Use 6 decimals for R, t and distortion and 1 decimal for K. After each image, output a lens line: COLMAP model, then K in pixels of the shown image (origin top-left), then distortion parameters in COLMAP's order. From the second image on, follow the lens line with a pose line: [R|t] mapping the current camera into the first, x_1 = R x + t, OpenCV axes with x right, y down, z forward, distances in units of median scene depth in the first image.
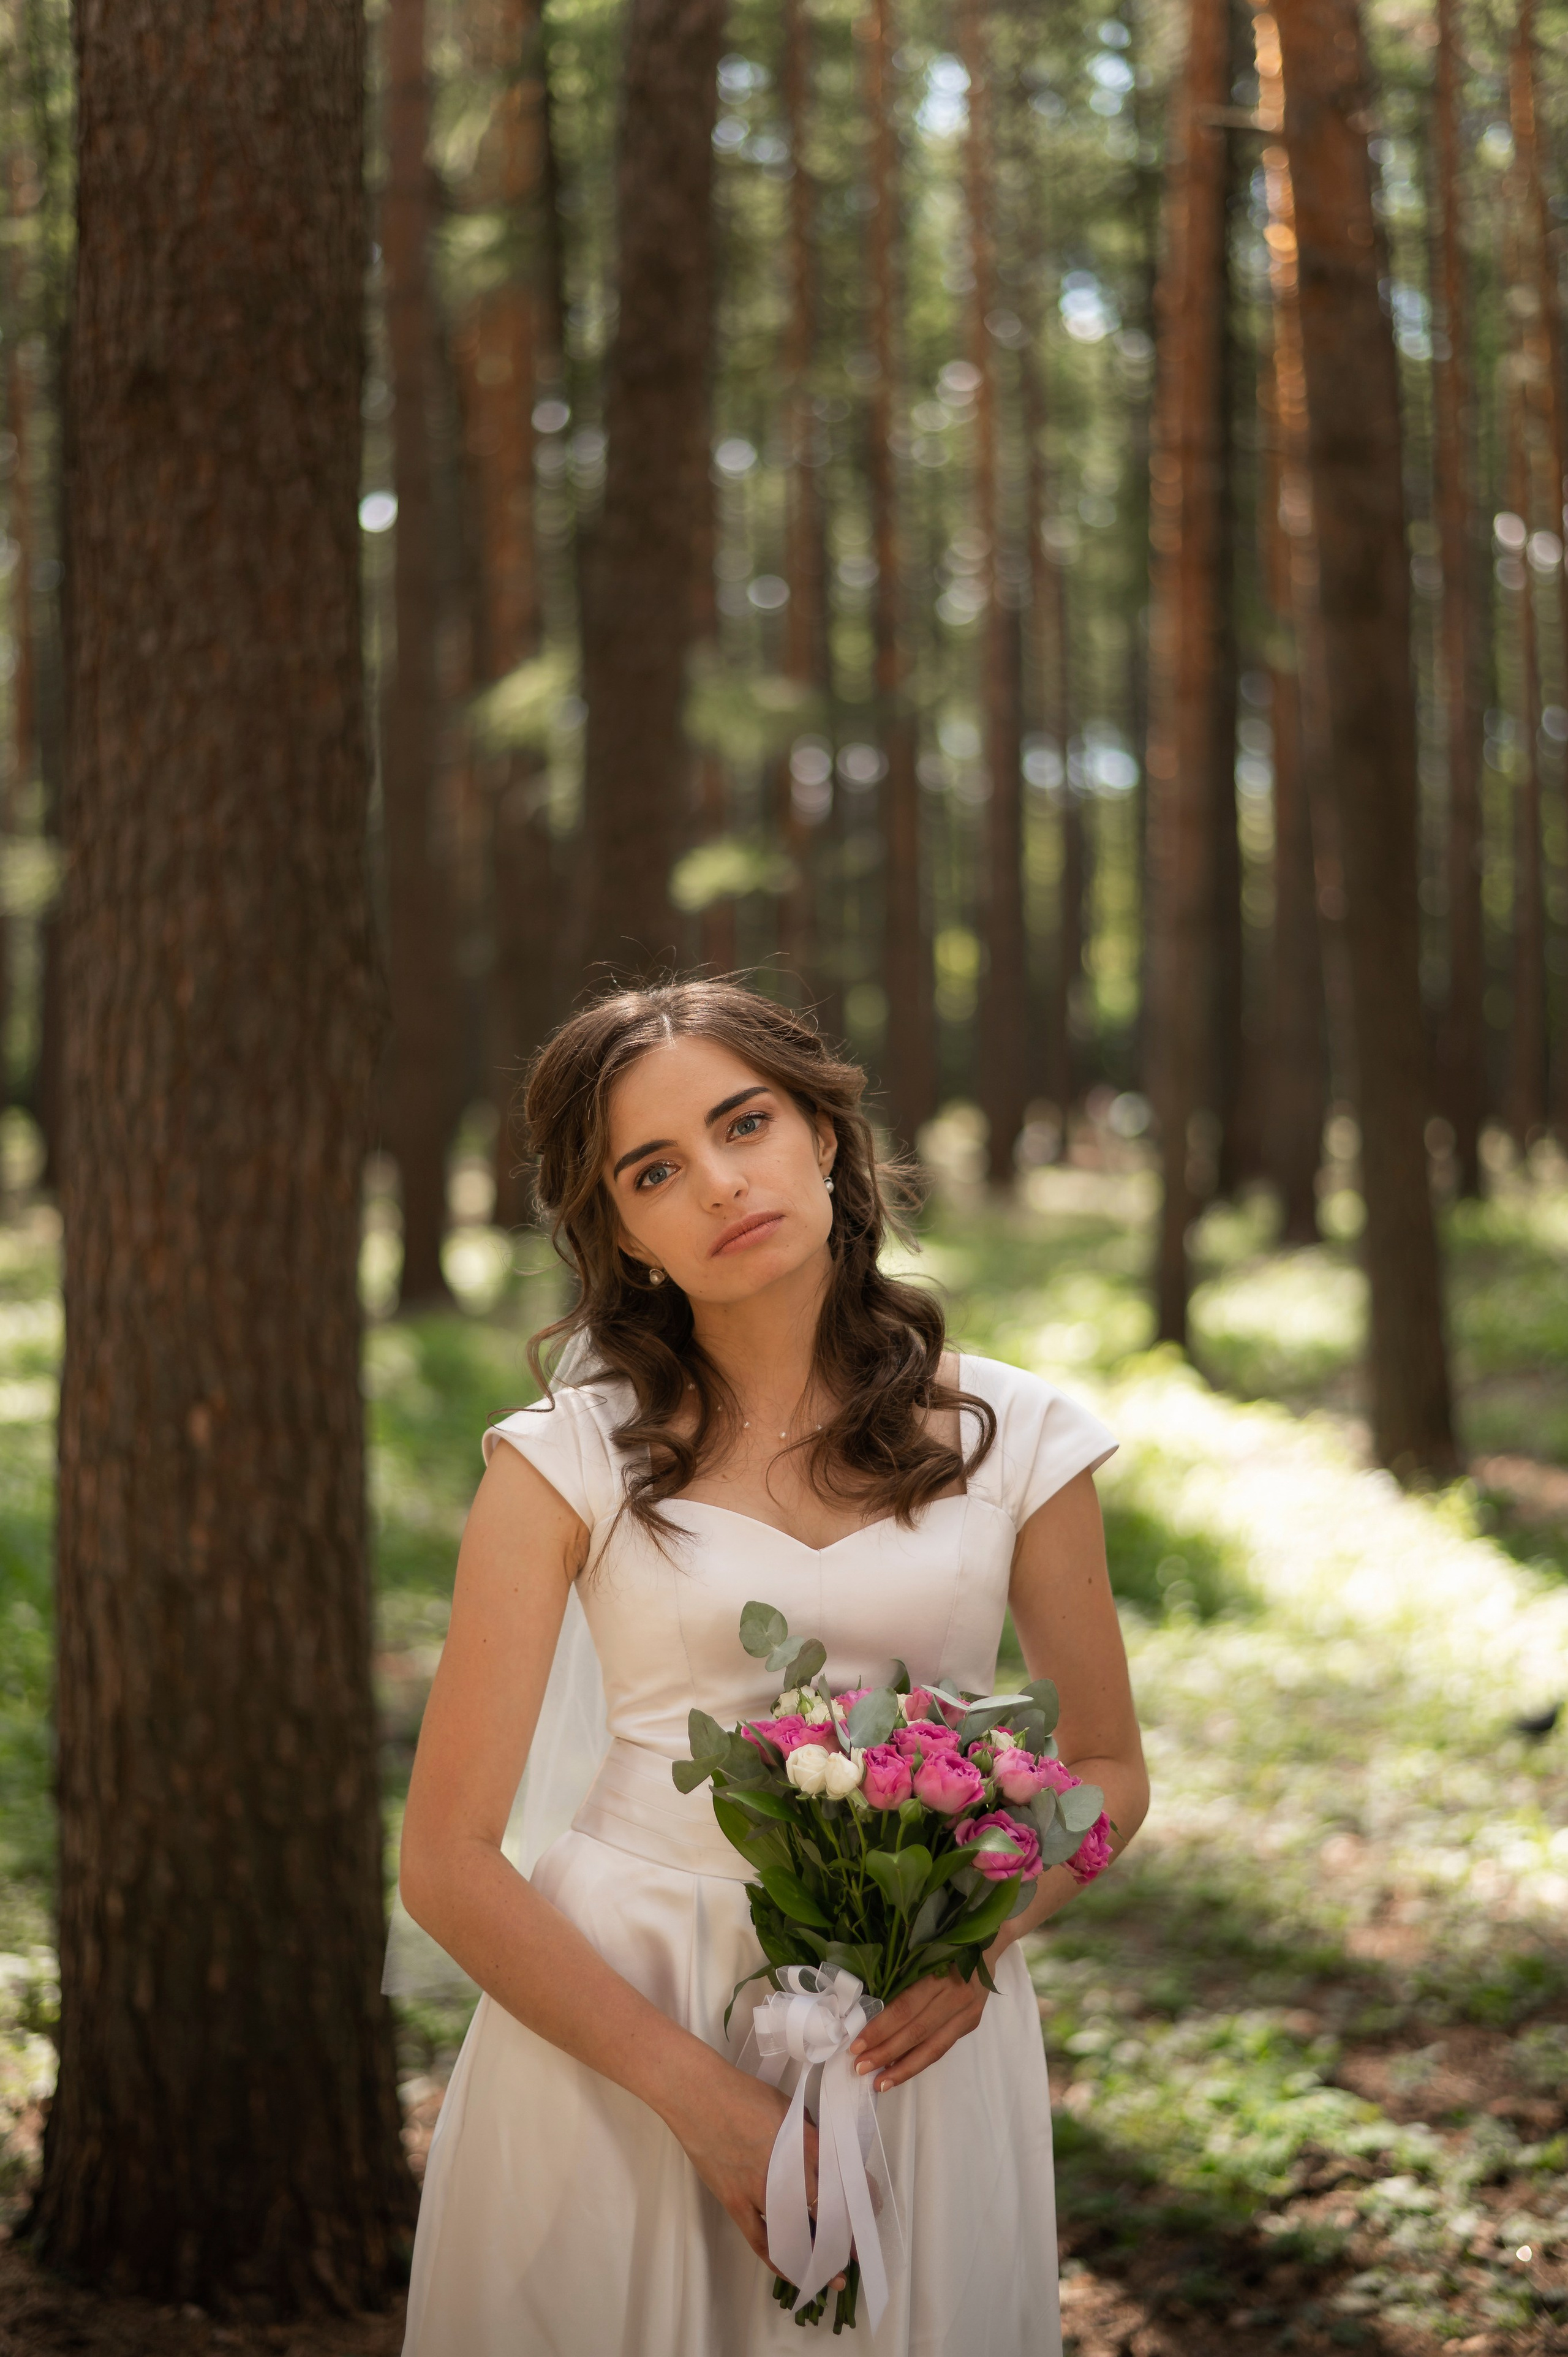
lens RADIAL K [[3744.6, 0, 784.0], [0, 3744.6, 1178.5], [0, 0, 1]] dist [0.010472, -0.136677]
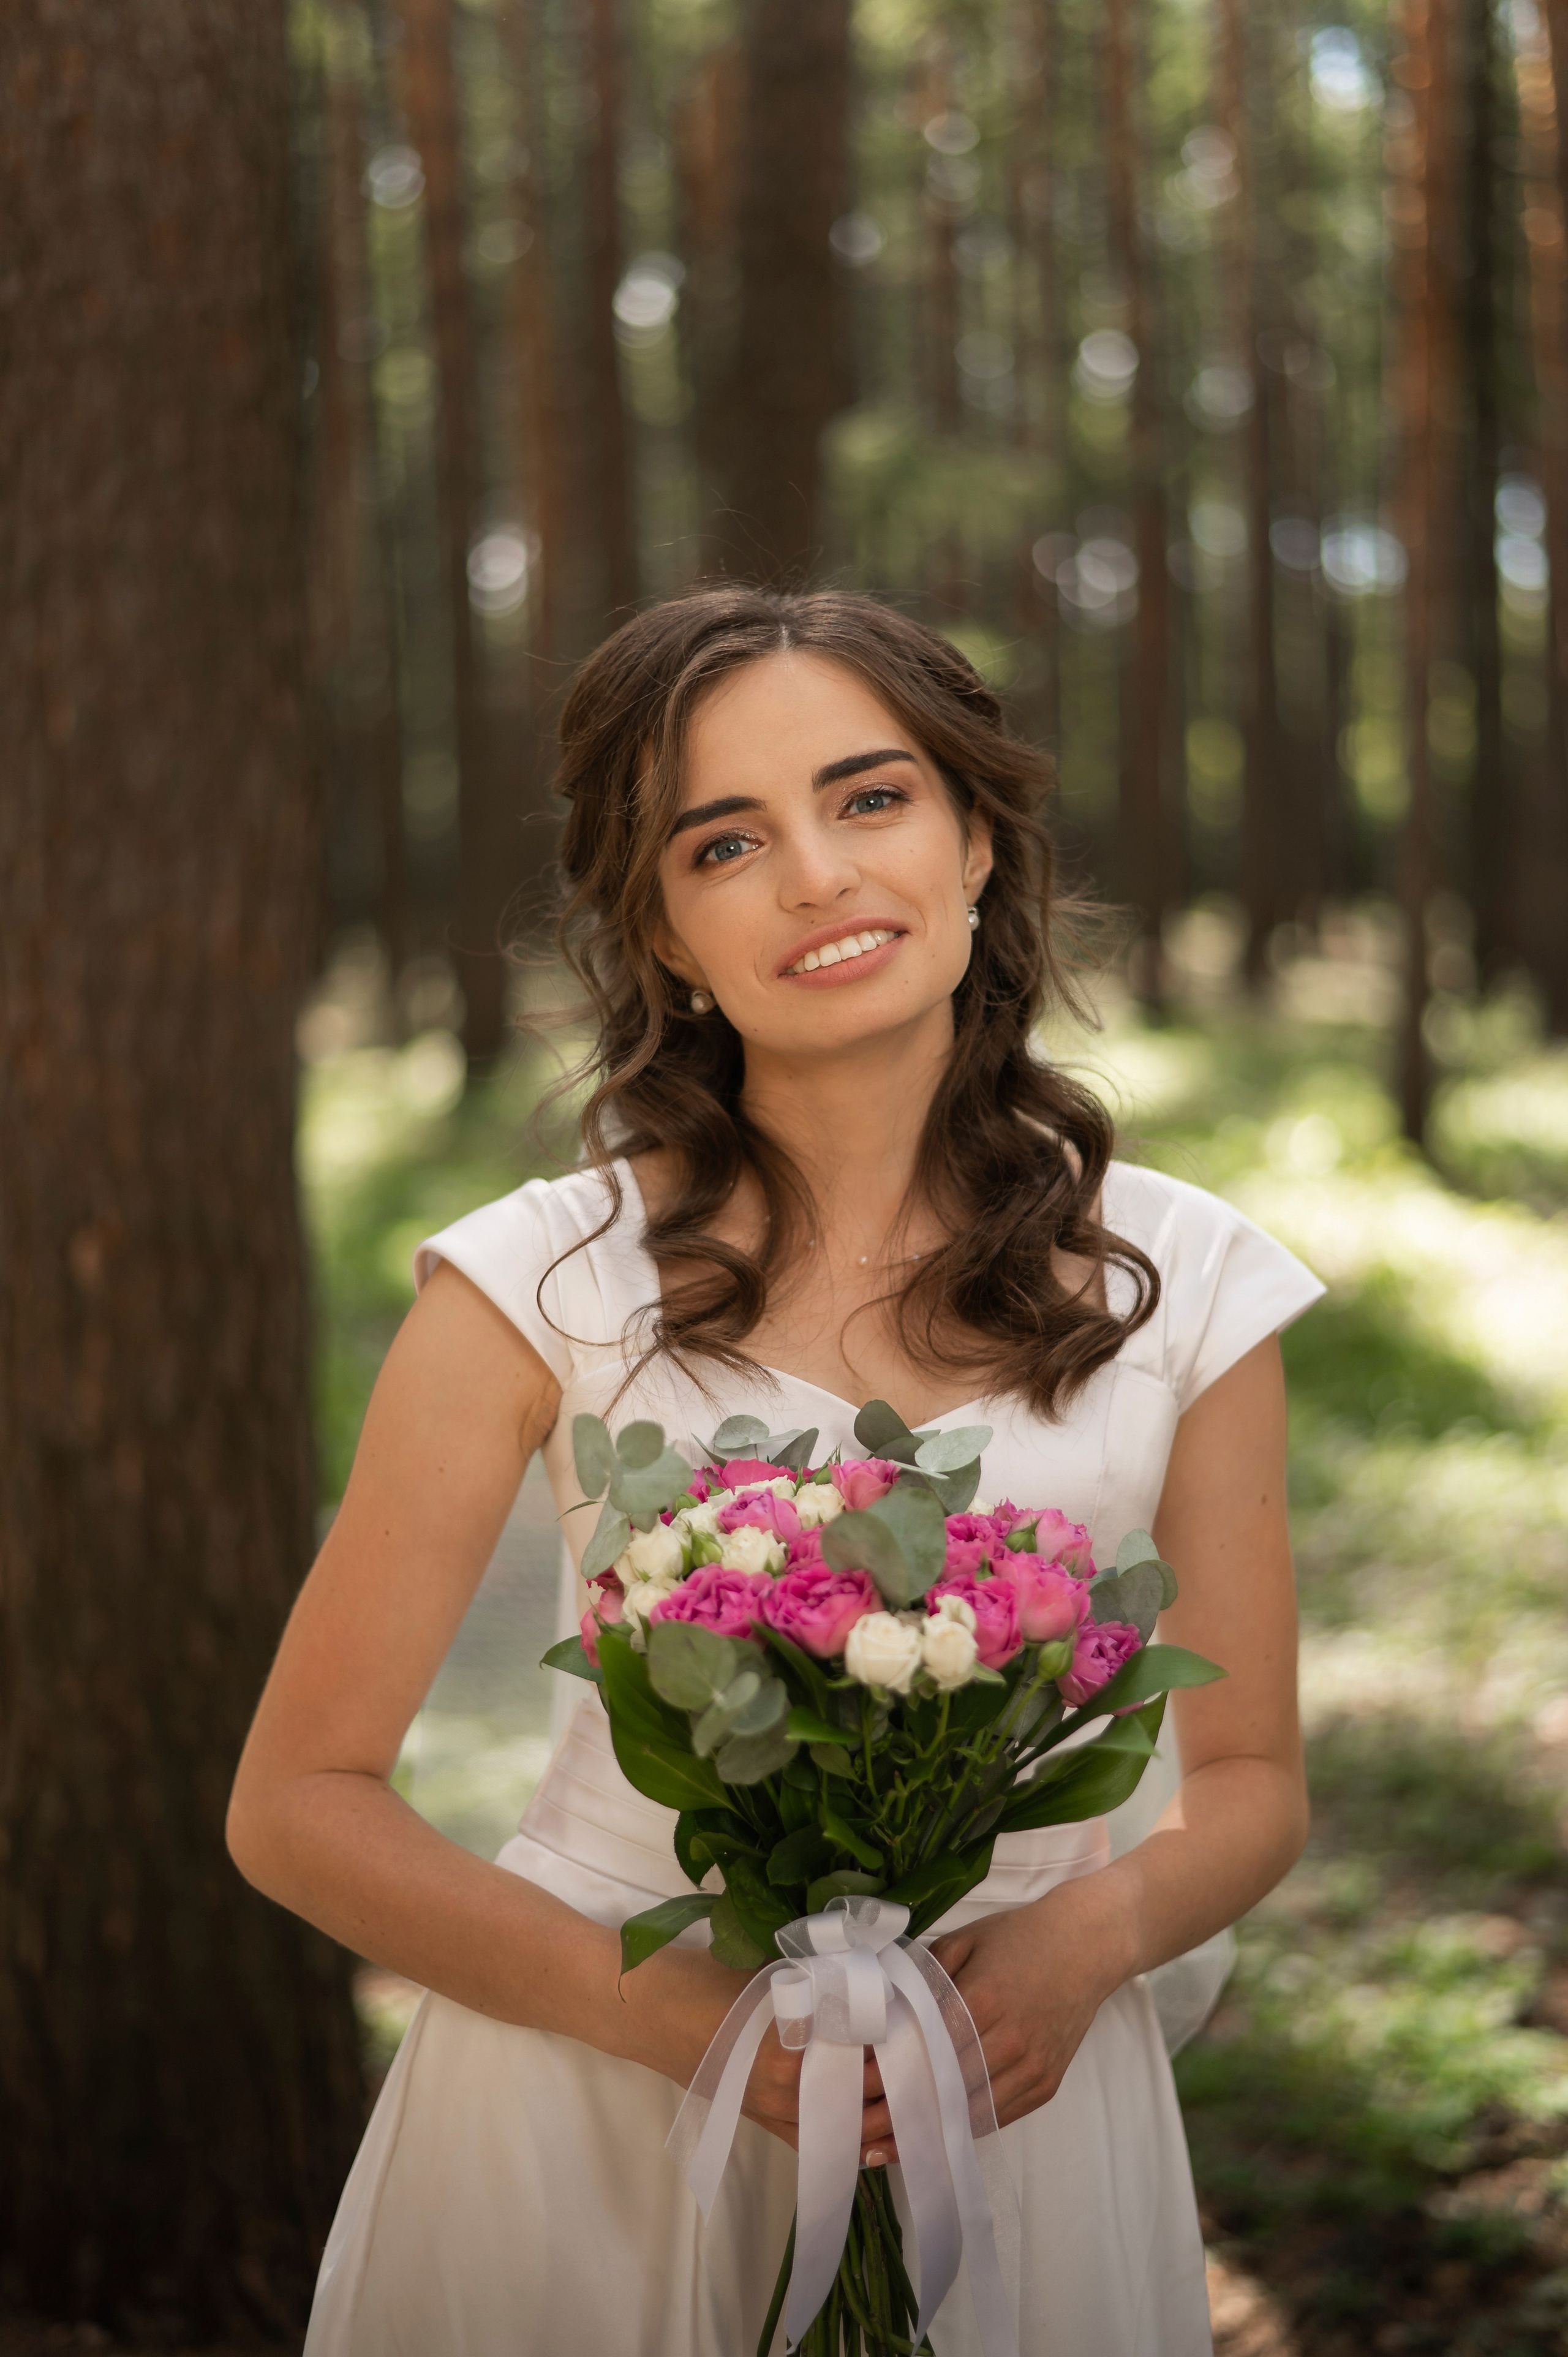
lens RADIAL K [[3744.6, 0, 784.0], [0, 3744.6, 1178.5], [0, 0, 1]] dist [0.010472, -0.136677]
pose [[0.997419, -0.004537, -0.071653, 0.052399], [0.008260, 0.998626, 0.051745, 0.007974], [0.071320, -0.052204, 0.996086, 0.199889]]
